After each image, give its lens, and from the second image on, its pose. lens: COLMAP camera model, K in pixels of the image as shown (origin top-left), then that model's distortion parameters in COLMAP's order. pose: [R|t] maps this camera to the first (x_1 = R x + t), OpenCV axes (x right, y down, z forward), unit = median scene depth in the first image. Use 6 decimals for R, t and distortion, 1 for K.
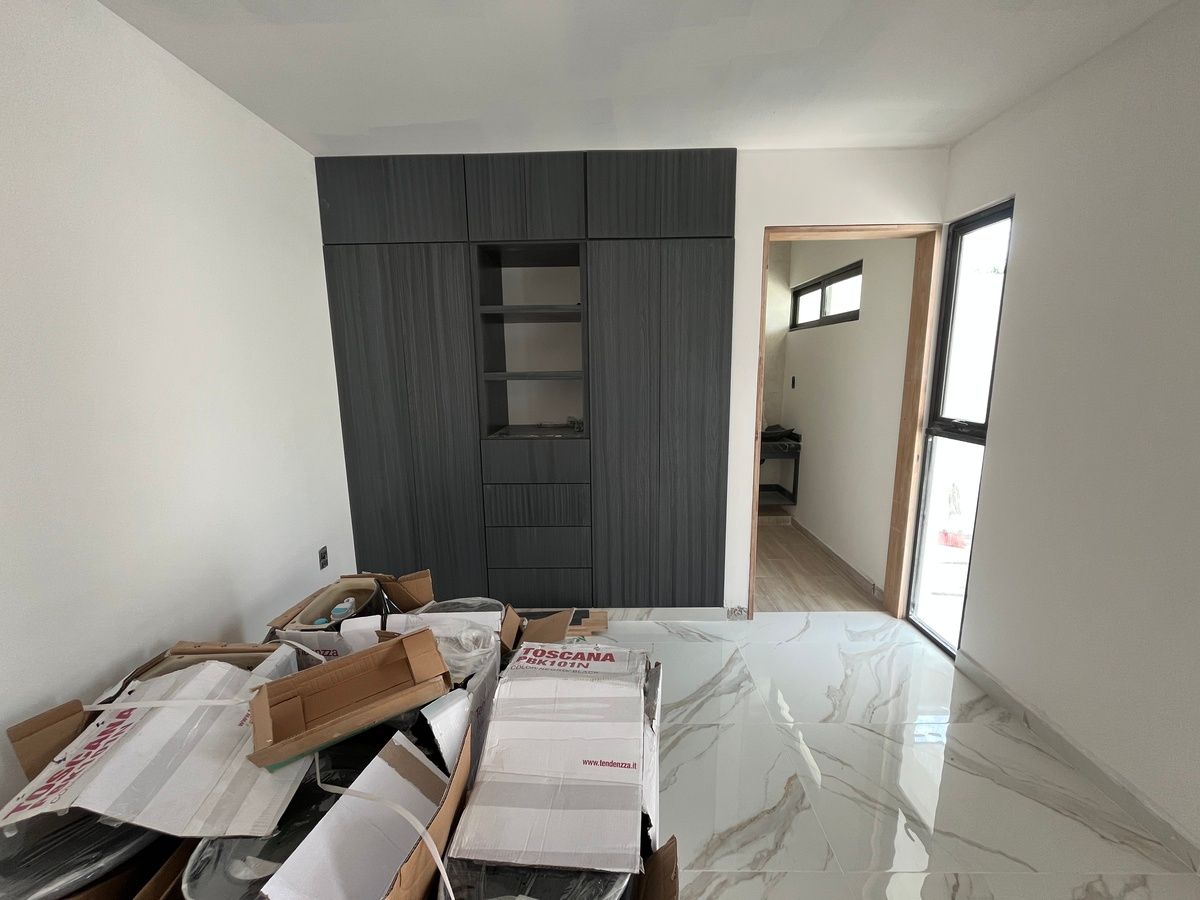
lens RADIAL K [[488.5, 0, 598.3], [0, 488.5, 450.6], [0, 0, 1]] dist [-0.004733, 0.001070]
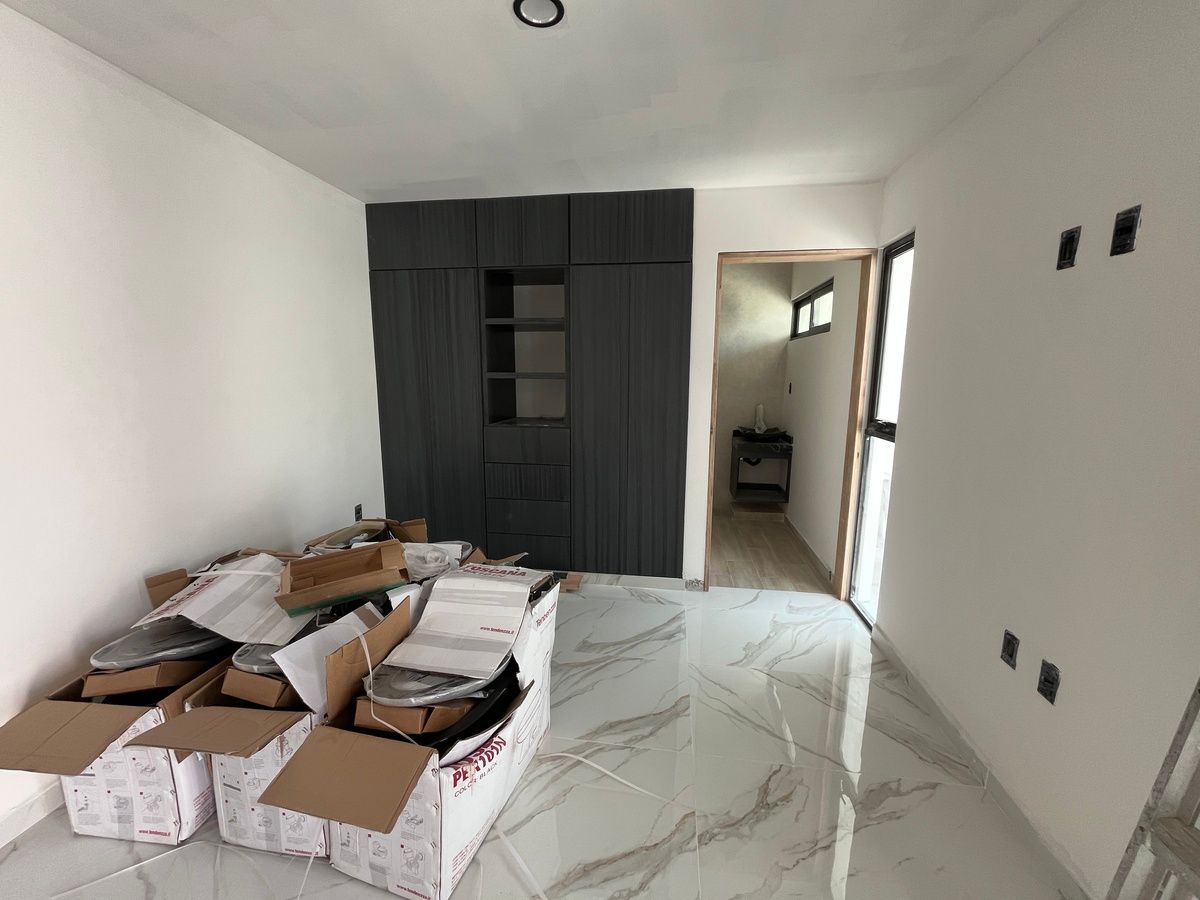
lens RADIAL K [[488.5, 0, 598.9], [0, 488.5, 450.8], [0, 0, 1]] dist [-0.004733, 0.001070]
pose [[0.991266, 0.039256, -0.125898, 0.223786], [-0.040684, 0.999133, -0.008796, 0.041969], [0.125444, 0.013841, 0.992004, -0.202469]]
